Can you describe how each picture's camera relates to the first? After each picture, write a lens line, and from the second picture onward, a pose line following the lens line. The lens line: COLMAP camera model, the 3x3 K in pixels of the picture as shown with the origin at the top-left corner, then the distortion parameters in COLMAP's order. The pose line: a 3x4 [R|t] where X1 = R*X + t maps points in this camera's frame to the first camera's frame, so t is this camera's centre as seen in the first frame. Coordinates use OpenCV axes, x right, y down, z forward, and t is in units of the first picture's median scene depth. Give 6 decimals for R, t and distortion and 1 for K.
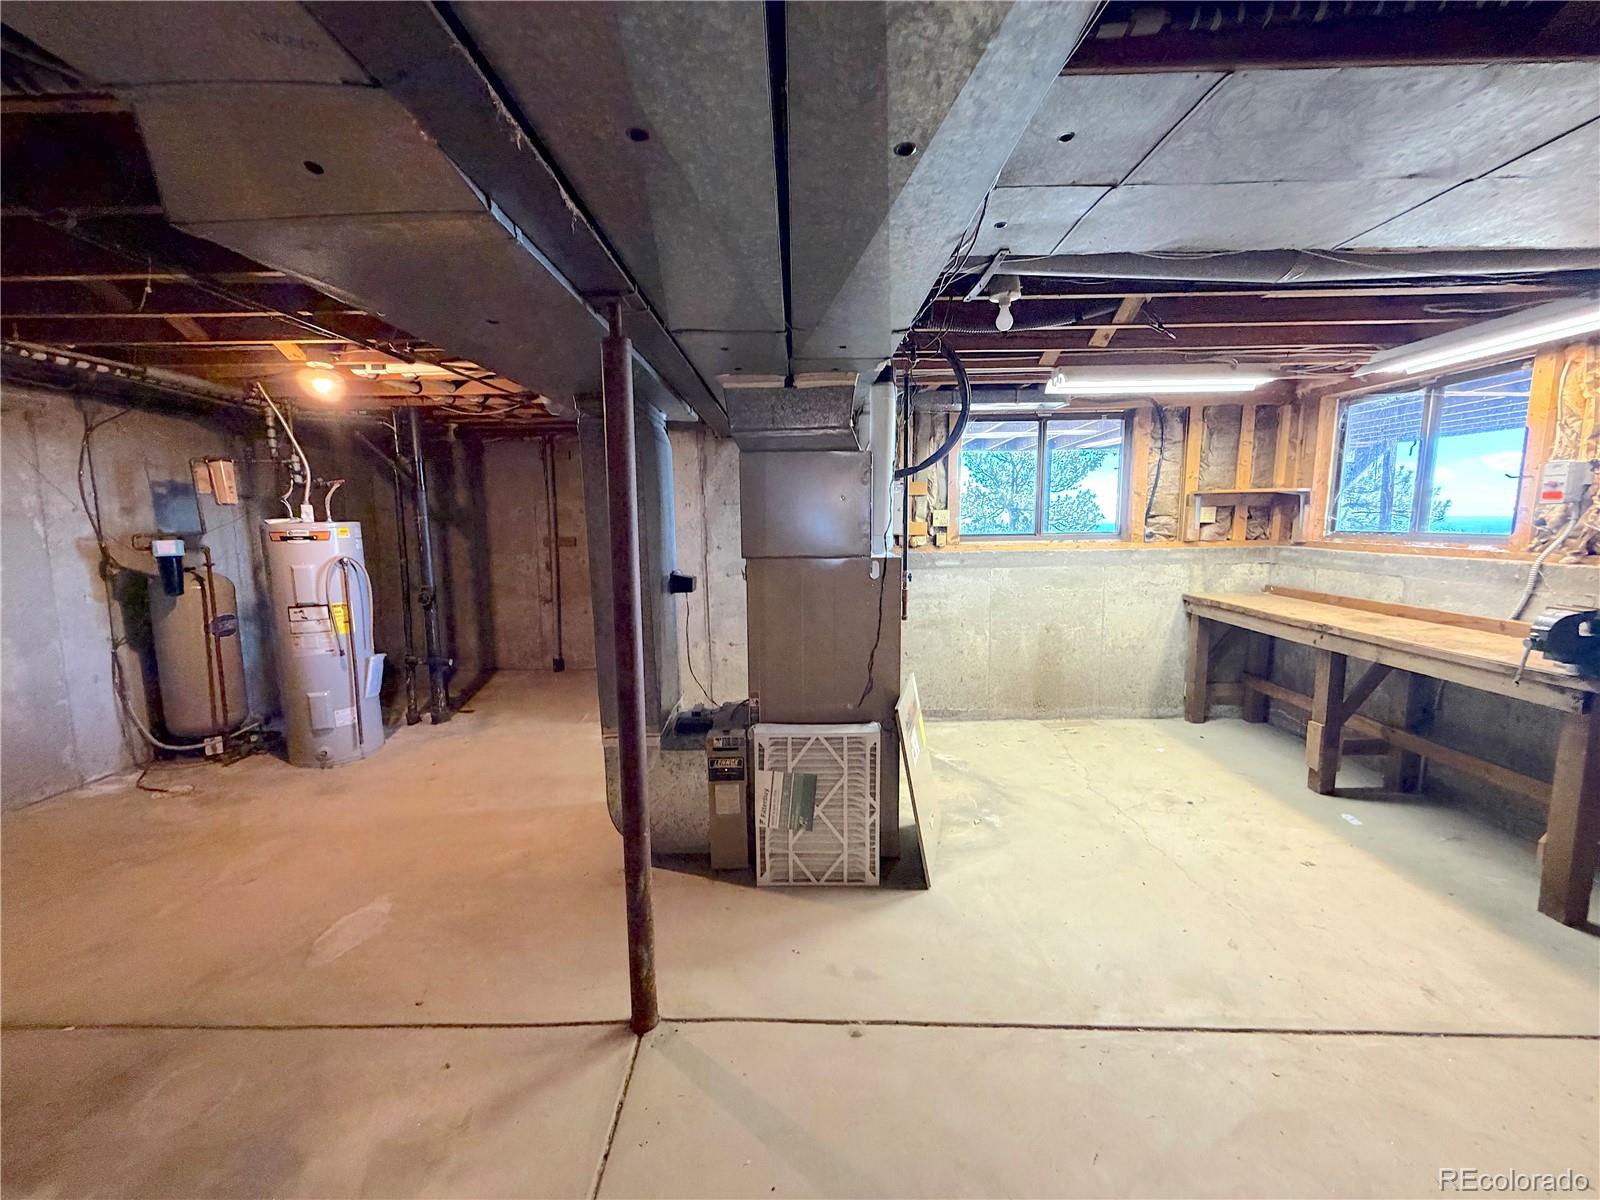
lens RADIAL K [[637.4, 0, 796.1], [0, 637.4, 594.9], [0, 0, 1]] dist [-0.001274, 0.000771]
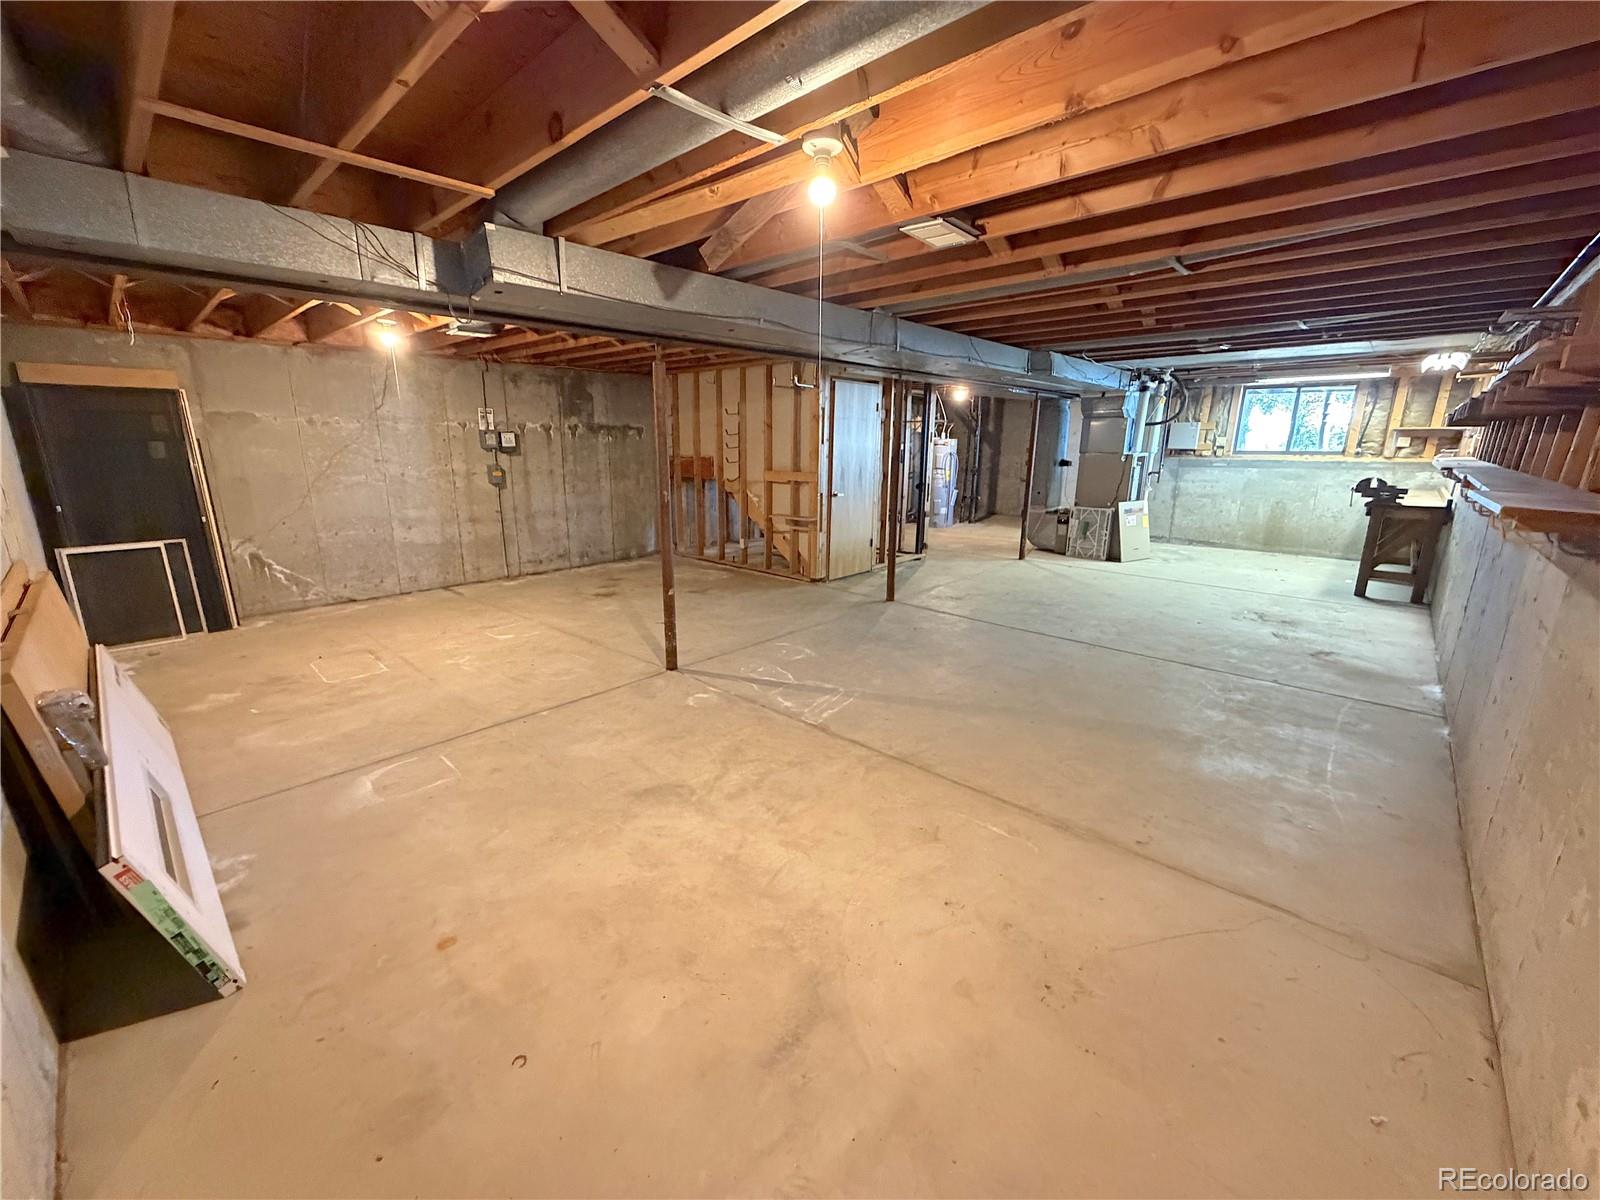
lens RADIAL K [[637.4, 0, 802.5], [0, 637.4, 596.3], [0, 0, 1]] dist [-0.001274, 0.000771]
pose [[0.743172, 0.174273, -0.646006, 0.621633], [-0.091923, 0.982923, 0.159414, 0.154289], [0.662756, -0.059089, 0.746501, -1.345543]]
